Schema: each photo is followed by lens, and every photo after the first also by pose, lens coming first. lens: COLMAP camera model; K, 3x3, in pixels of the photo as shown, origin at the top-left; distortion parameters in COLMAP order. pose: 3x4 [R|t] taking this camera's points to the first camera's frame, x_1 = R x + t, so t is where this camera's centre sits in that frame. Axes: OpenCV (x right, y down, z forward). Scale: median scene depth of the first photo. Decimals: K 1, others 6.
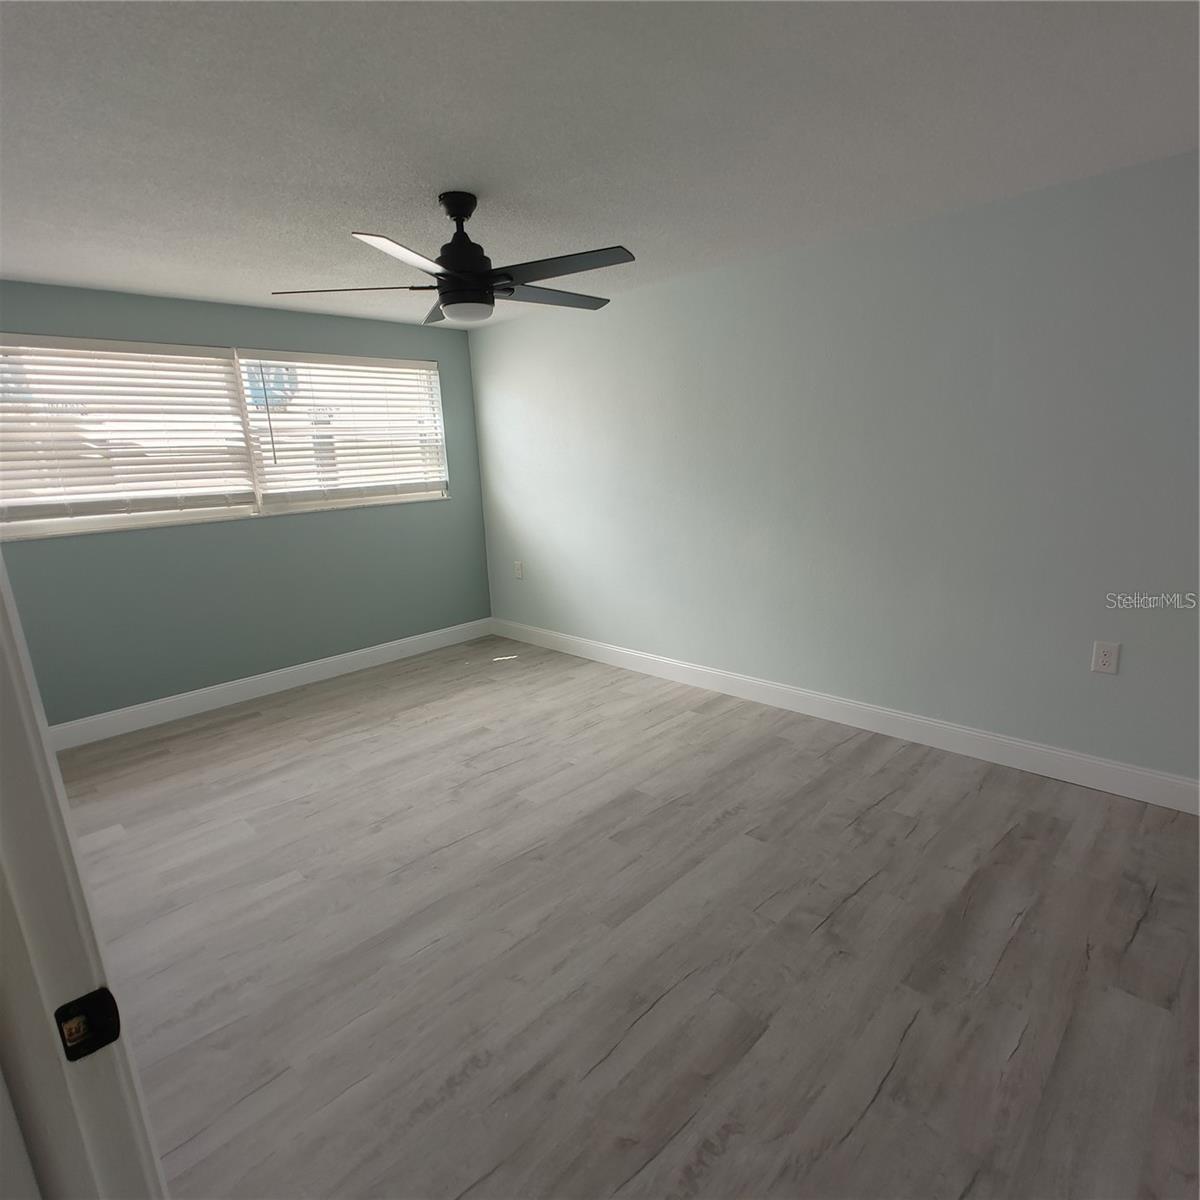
lens RADIAL K [[675.2, 0, 600.0], [0, 675.2, 600.0], [0, 0, 1]] dist [-0.002640, 0.001783]
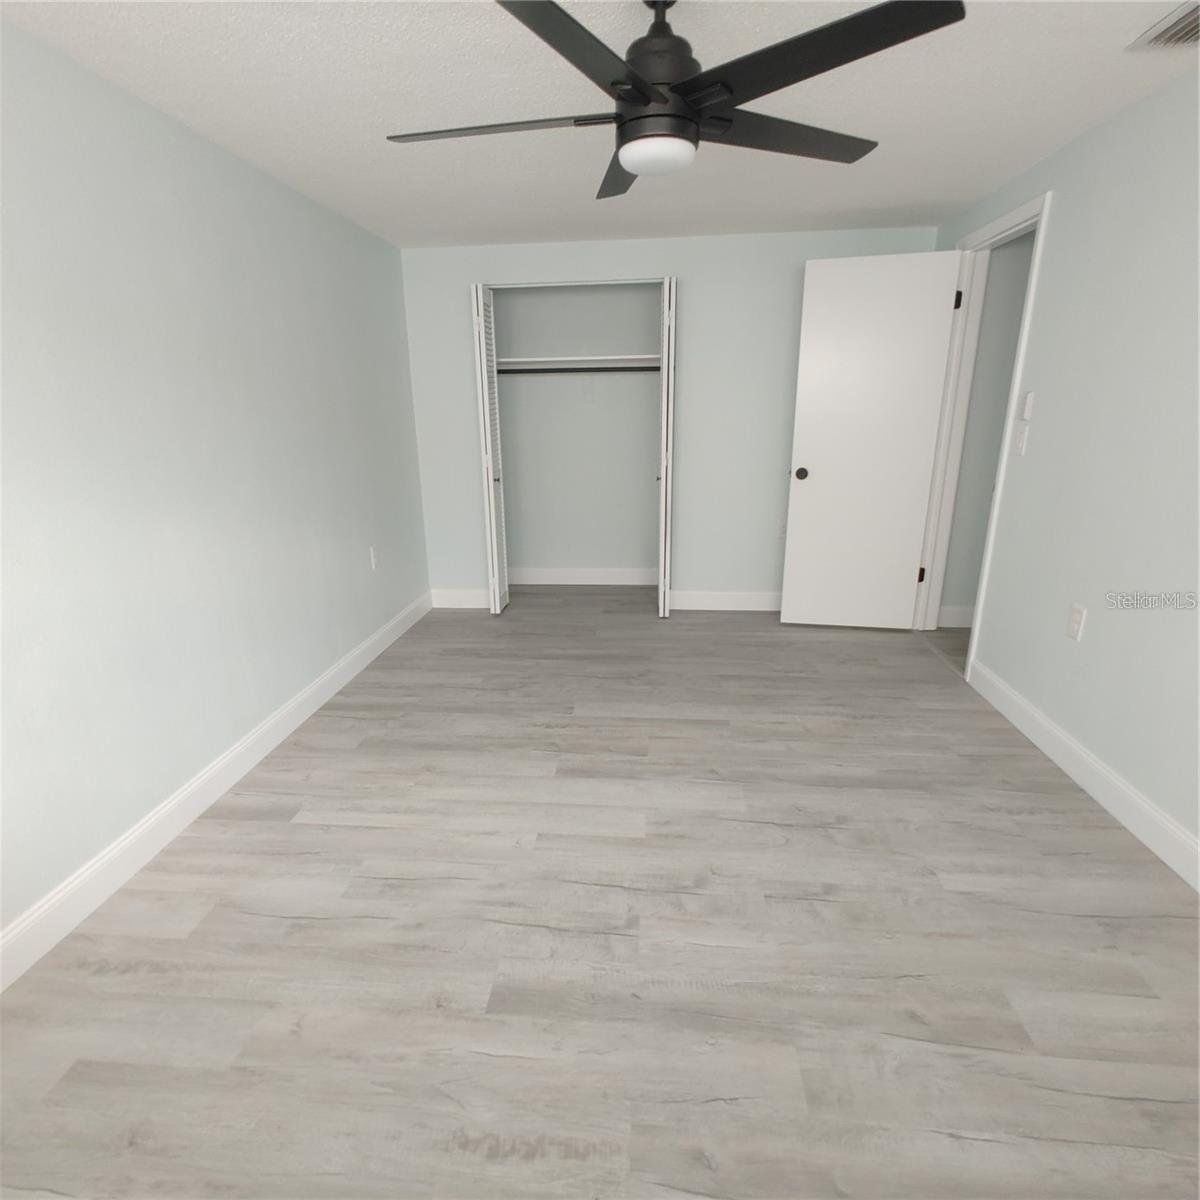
lens RADIAL K [[675.2, 0, 600.0], [0, 675.2, 600.0], [0, 0, 1]] dist [-0.002640, 0.001783]
pose [[-0.612812, -0.172691, 0.771128, -0.684485], [0.215114, 0.902523, 0.373067, -0.268789], [-0.760386, 0.394501, -0.515928, 1.433397]]
